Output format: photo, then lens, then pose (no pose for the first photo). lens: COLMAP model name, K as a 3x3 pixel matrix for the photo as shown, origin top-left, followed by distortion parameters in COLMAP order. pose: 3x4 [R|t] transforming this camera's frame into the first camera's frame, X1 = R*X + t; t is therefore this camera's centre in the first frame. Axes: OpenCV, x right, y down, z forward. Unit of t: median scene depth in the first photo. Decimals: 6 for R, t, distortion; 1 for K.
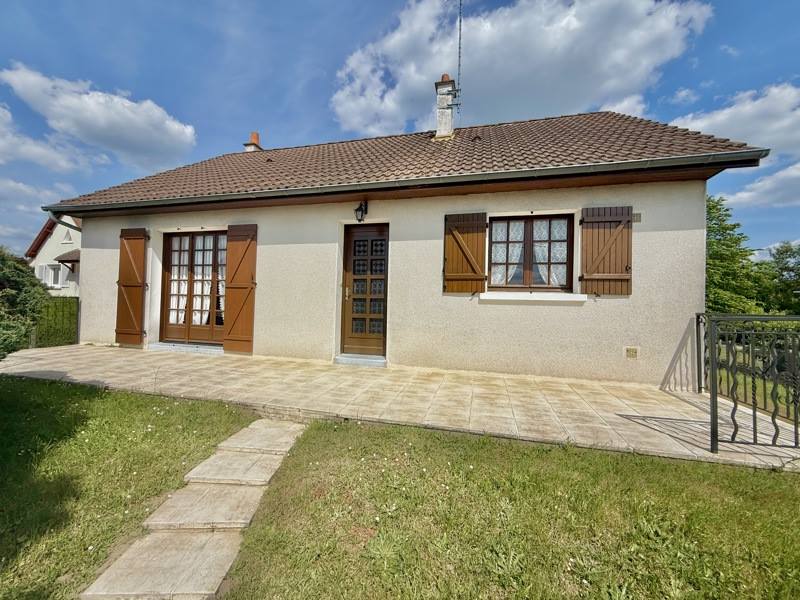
lens RADIAL K [[320.1, 0, 398.3], [0, 320.1, 298.1], [0, 0, 1]] dist [-0.008665, 0.000087]
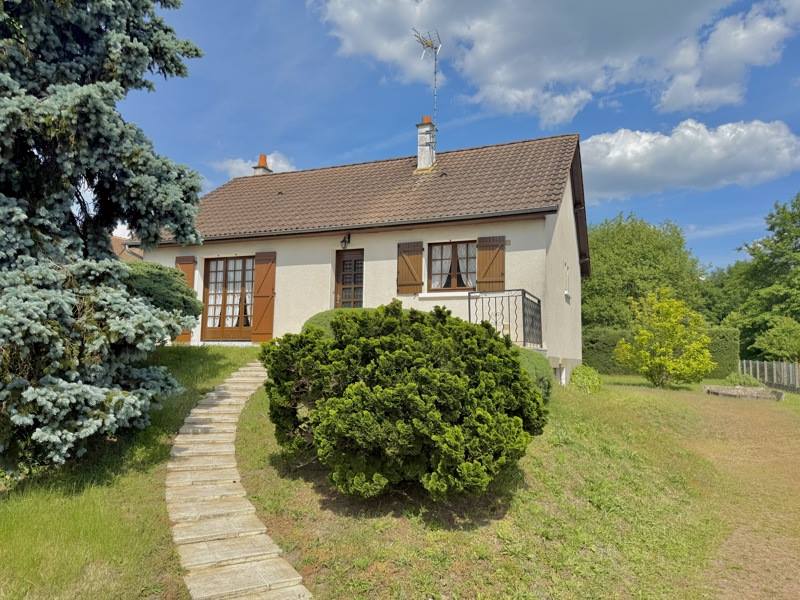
lens RADIAL K [[559.5, 0, 400.7], [0, 559.5, 300.5], [0, 0, 1]] dist [0.002100, 0.000203]
pose [[0.991237, -0.022910, -0.130094, 0.426326], [0.012838, 0.996891, -0.077743, 0.186685], [0.131471, 0.075391, 0.988449, -1.370739]]
